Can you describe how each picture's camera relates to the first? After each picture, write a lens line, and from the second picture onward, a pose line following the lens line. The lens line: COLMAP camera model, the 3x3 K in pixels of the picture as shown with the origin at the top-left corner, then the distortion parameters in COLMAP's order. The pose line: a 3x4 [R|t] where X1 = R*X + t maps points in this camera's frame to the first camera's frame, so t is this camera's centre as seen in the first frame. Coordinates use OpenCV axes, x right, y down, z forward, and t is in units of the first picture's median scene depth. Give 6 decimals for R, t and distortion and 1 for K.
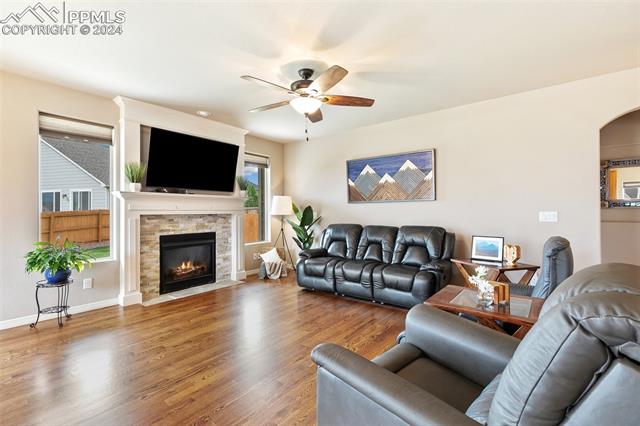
lens RADIAL K [[284.7, 0, 320.4], [0, 284.7, 211.4], [0, 0, 1]] dist [0.001129, 0.000904]
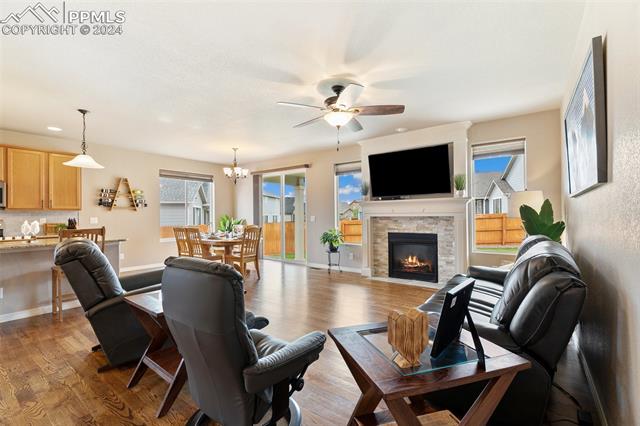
lens RADIAL K [[284.7, 0, 319.0], [0, 284.7, 213.4], [0, 0, 1]] dist [0.001129, 0.000904]
pose [[0.014162, -0.001213, -0.999899, 0.702514], [0.009921, 0.999950, -0.001073, -0.004960], [0.999851, -0.009904, 0.014173, 0.609497]]
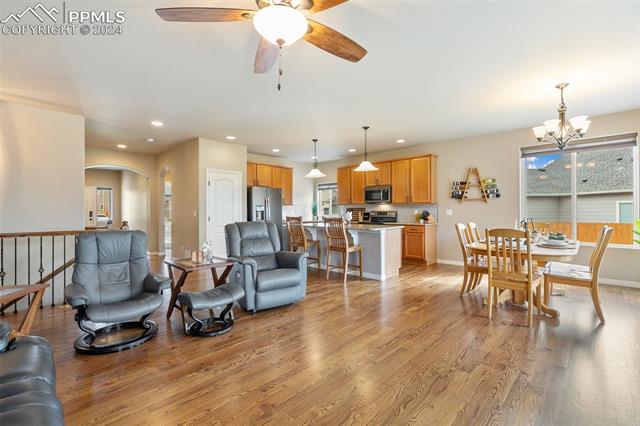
lens RADIAL K [[284.7, 0, 316.9], [0, 284.7, 212.0], [0, 0, 1]] dist [0.001129, 0.000904]
pose [[-0.992624, 0.009010, 0.120902, -0.130833], [0.009215, 0.999957, 0.001141, 0.006121], [-0.120887, 0.002247, -0.992664, 1.057072]]
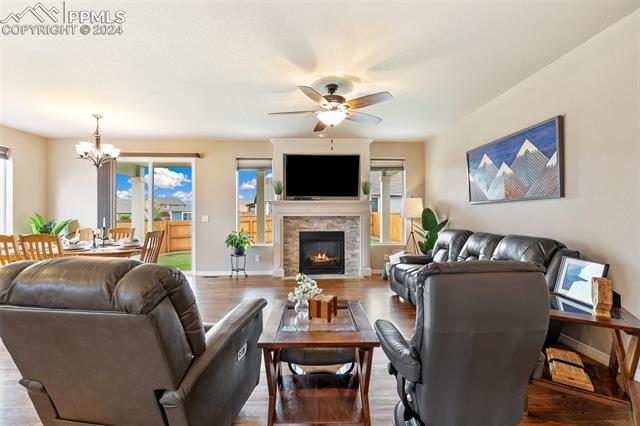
lens RADIAL K [[284.7, 0, 319.7], [0, 284.7, 212.0], [0, 0, 1]] dist [0.001129, 0.000904]
pose [[0.645003, -0.001484, -0.764178, 0.506187], [0.000219, 0.999998, -0.001757, -0.005975], [0.764180, 0.000966, 0.645002, 0.176003]]
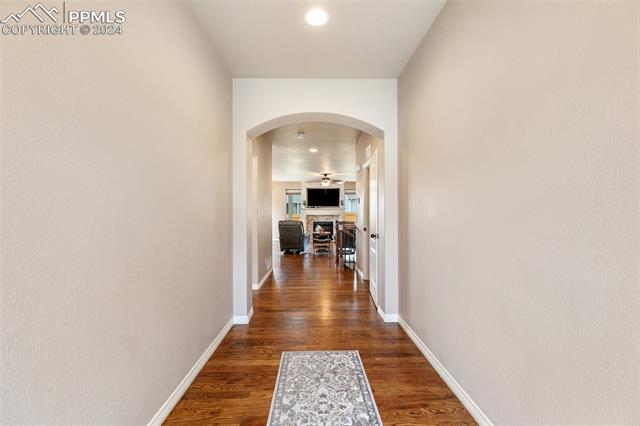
lens RADIAL K [[293.4, 0, 320.4], [0, 293.4, 214.2], [0, 0, 1]] dist [-0.000107, -0.000003]
pose [[0.639901, 0.000636, -0.768457, 1.809516], [0.002444, 0.999993, 0.002863, -0.004705], [0.768453, -0.003710, 0.639895, -0.922721]]
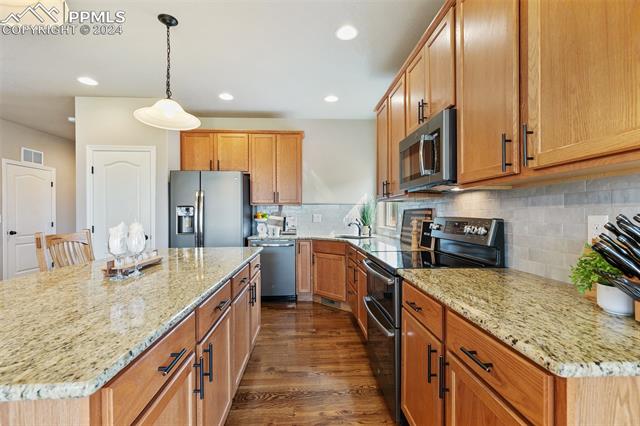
lens RADIAL K [[284.7, 0, 322.2], [0, 284.7, 214.0], [0, 0, 1]] dist [0.001129, 0.000904]
pose [[-0.660201, 0.009906, 0.751024, -0.494360], [0.006360, 0.999951, -0.007599, 0.001709], [-0.751062, -0.000240, -0.660232, -0.153075]]
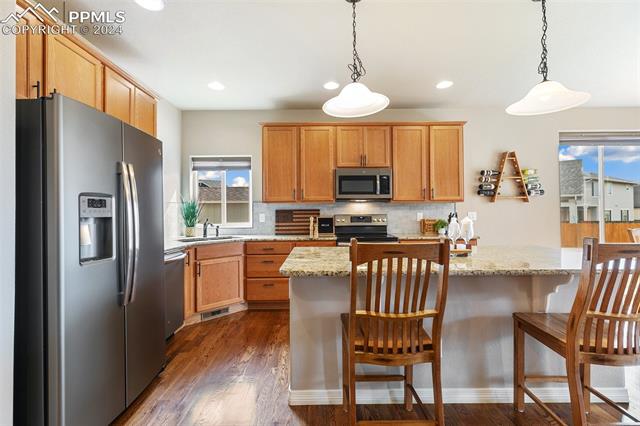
lens RADIAL K [[284.7, 0, 315.7], [0, 284.7, 210.0], [0, 0, 1]] dist [0.001129, 0.000904]
pose [[-0.791082, 0.006342, -0.611677, 0.349086], [0.014293, 0.999865, -0.008117, -0.003978], [0.611543, -0.015164, -0.791066, 0.023521]]
